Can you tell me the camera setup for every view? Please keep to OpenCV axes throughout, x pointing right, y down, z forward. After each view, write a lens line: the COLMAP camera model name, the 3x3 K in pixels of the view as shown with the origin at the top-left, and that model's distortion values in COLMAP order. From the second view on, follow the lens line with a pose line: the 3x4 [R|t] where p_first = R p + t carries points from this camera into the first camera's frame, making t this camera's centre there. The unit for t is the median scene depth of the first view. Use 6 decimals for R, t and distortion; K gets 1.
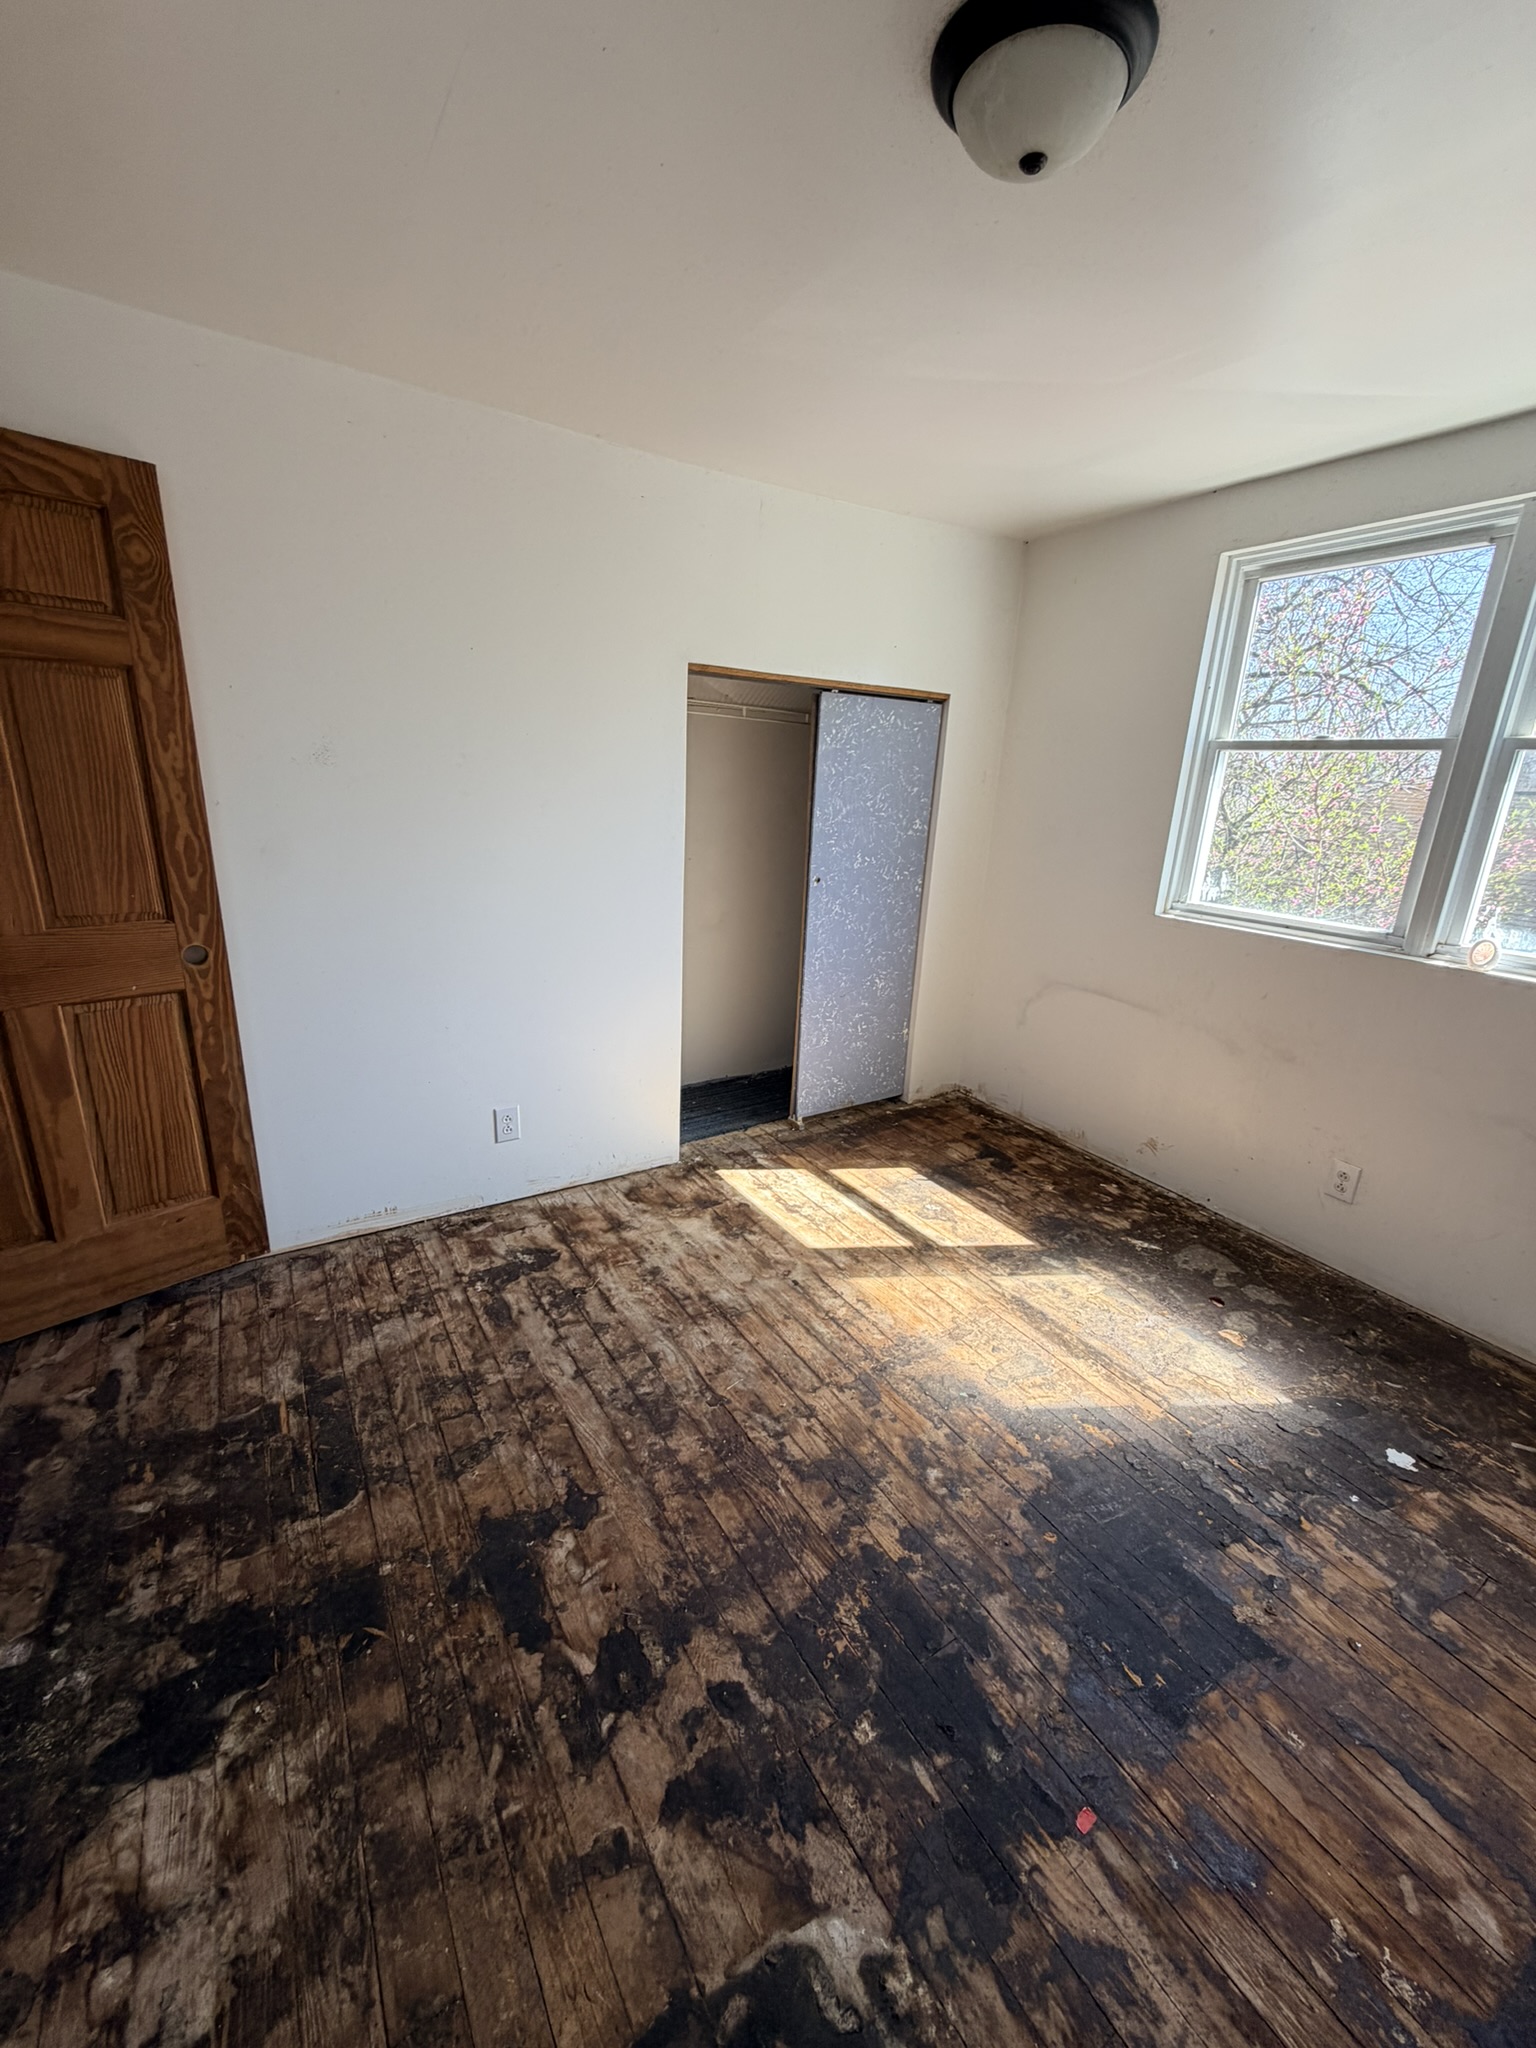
lens RADIAL K [[813.6, 0, 747.7], [0, 813.6, 1015.3], [0, 0, 1]] dist [-0.001899, 0.000554]
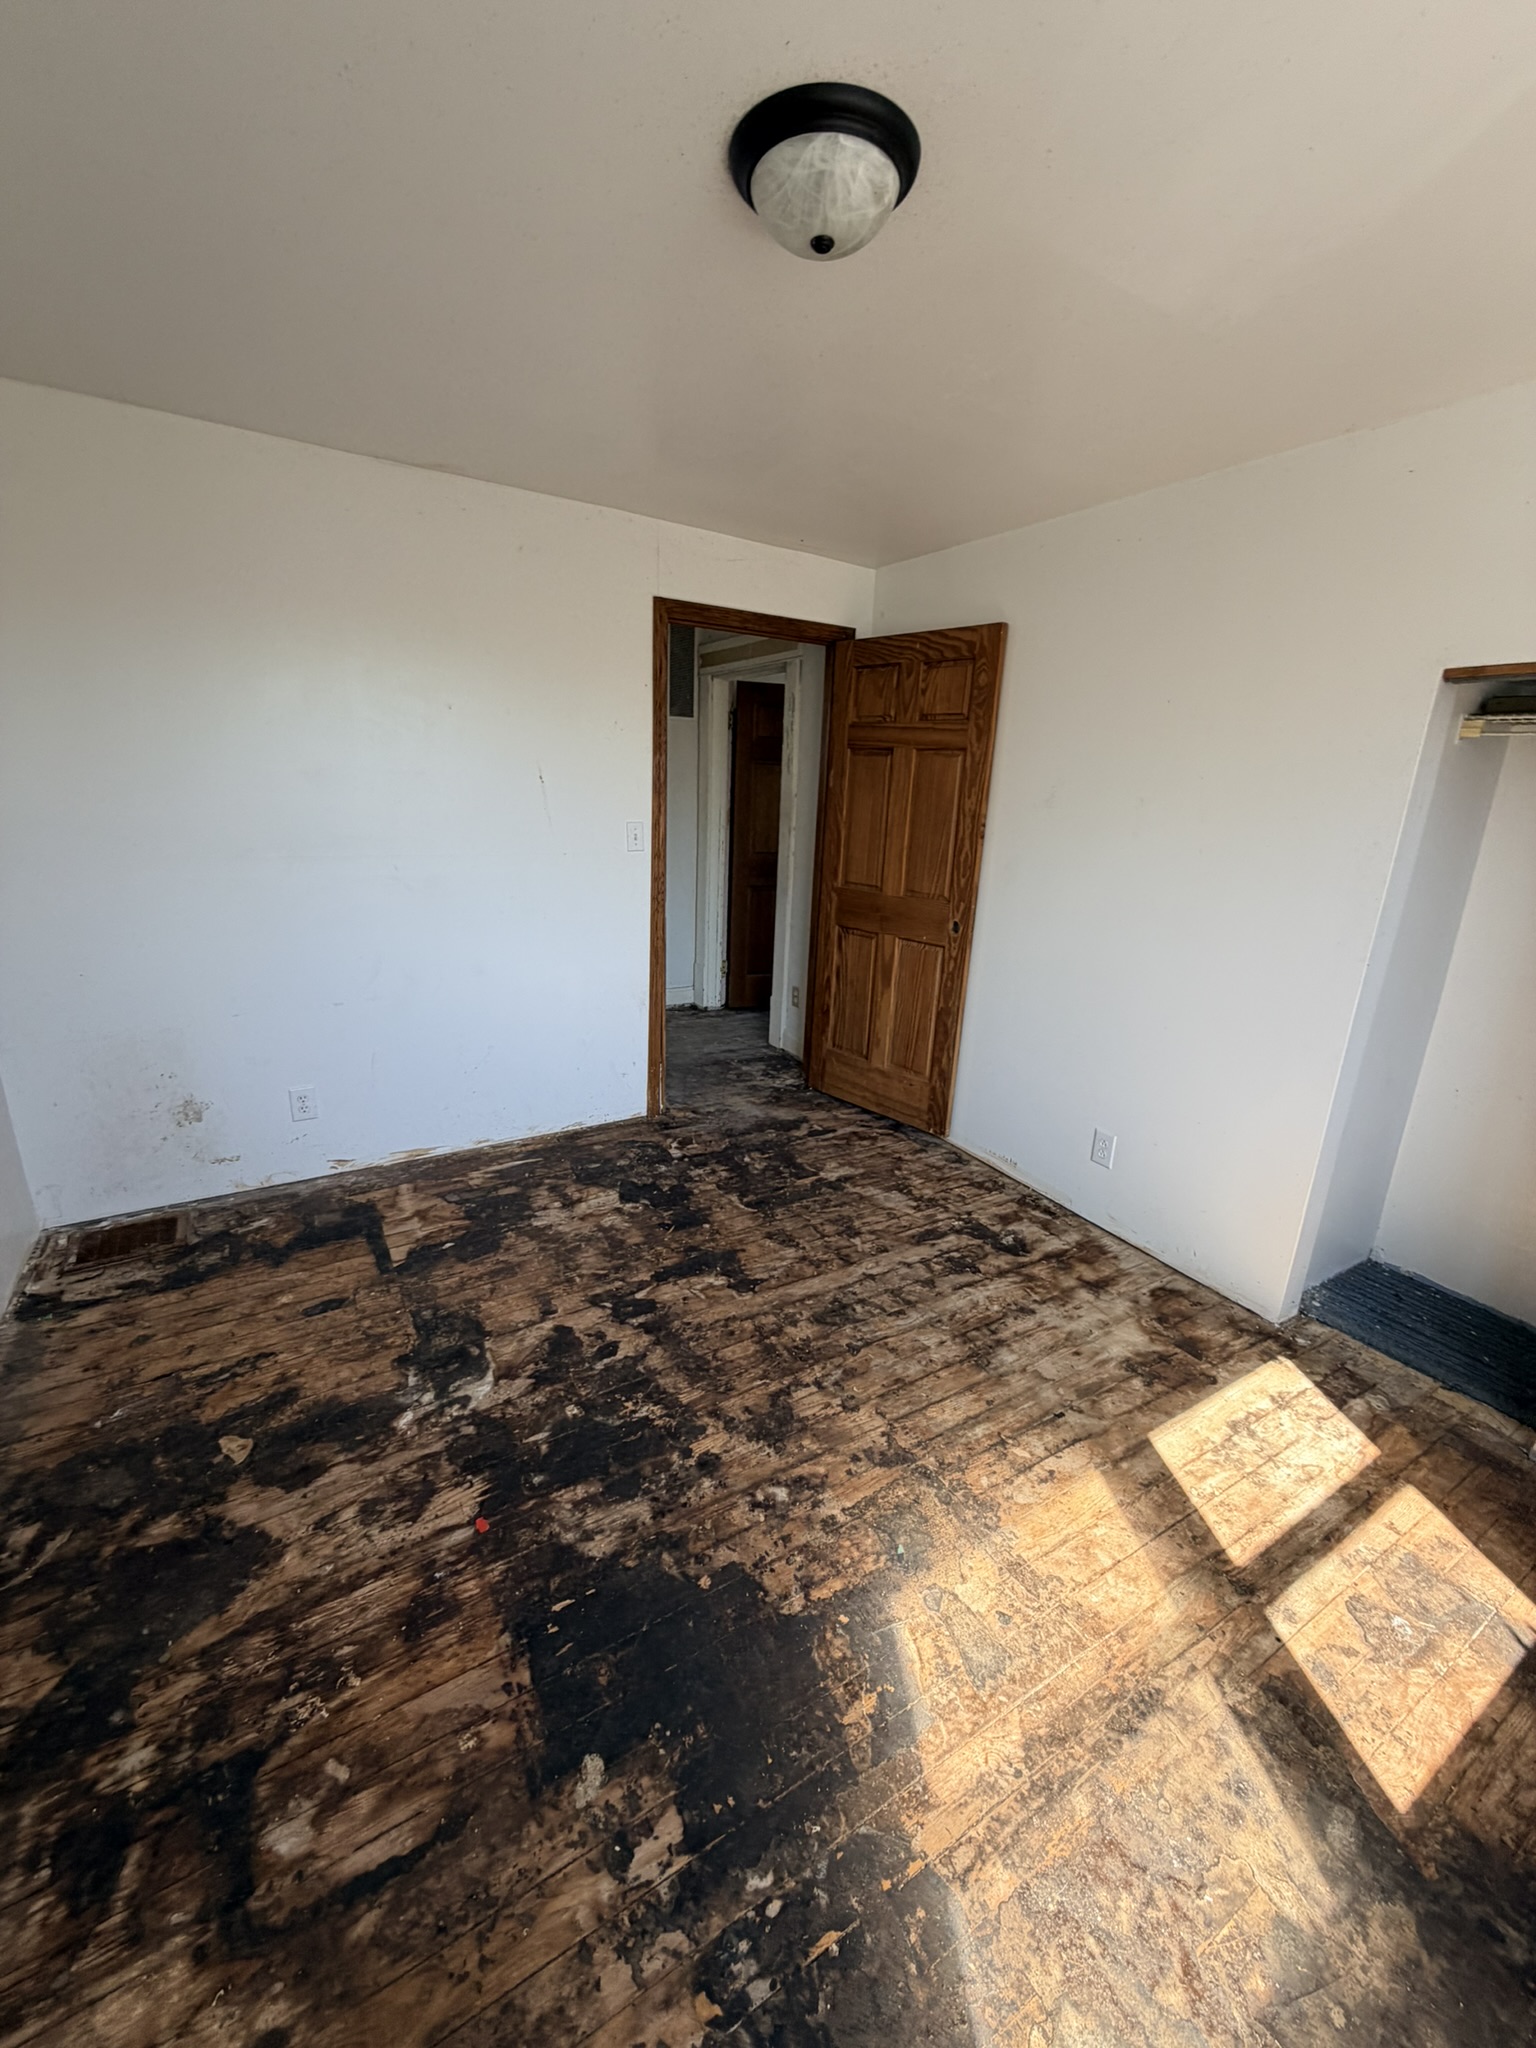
lens RADIAL K [[813.6, 0, 786.2], [0, 813.6, 1016.6], [0, 0, 1]] dist [-0.001899, 0.000554]
pose [[0.003338, 0.235273, -0.971924, 1.029314], [-0.323964, 0.919766, 0.221535, -0.184342], [0.946064, 0.314129, 0.079290, 0.730810]]
